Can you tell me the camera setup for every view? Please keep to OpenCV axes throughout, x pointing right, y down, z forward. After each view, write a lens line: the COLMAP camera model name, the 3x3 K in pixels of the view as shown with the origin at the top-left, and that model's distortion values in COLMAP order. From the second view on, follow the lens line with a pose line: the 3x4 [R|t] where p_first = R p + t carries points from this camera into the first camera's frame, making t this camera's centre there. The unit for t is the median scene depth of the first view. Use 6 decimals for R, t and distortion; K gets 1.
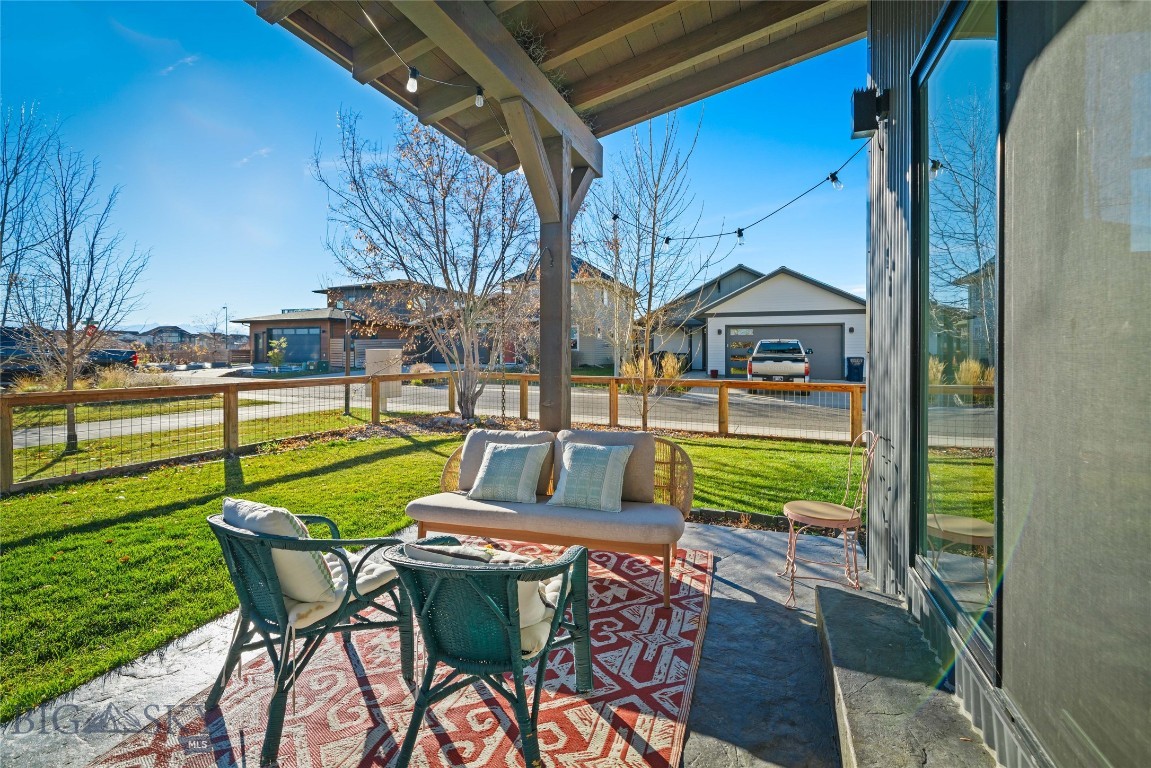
lens RADIAL K [[505.3, 0, 578.4], [0, 505.3, 353.2], [0, 0, 1]] dist [-0.000139, -0.000065]
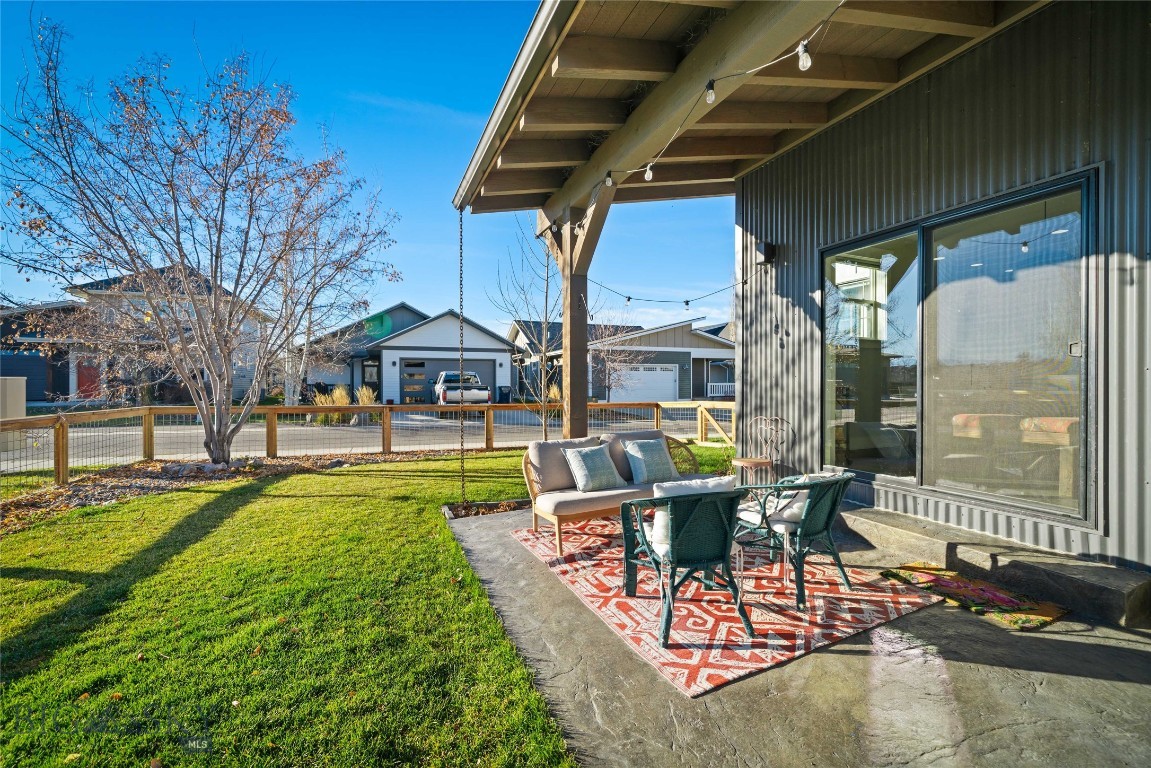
lens RADIAL K [[463.2, 0, 575.5], [0, 463.2, 384.0], [0, 0, 1]] dist [0.001479, 0.000117]
pose [[0.724260, -0.005045, 0.689509, -0.132550], [0.004815, 0.999986, 0.002260, 0.000681], [-0.689511, 0.001683, 0.724274, 0.020868]]
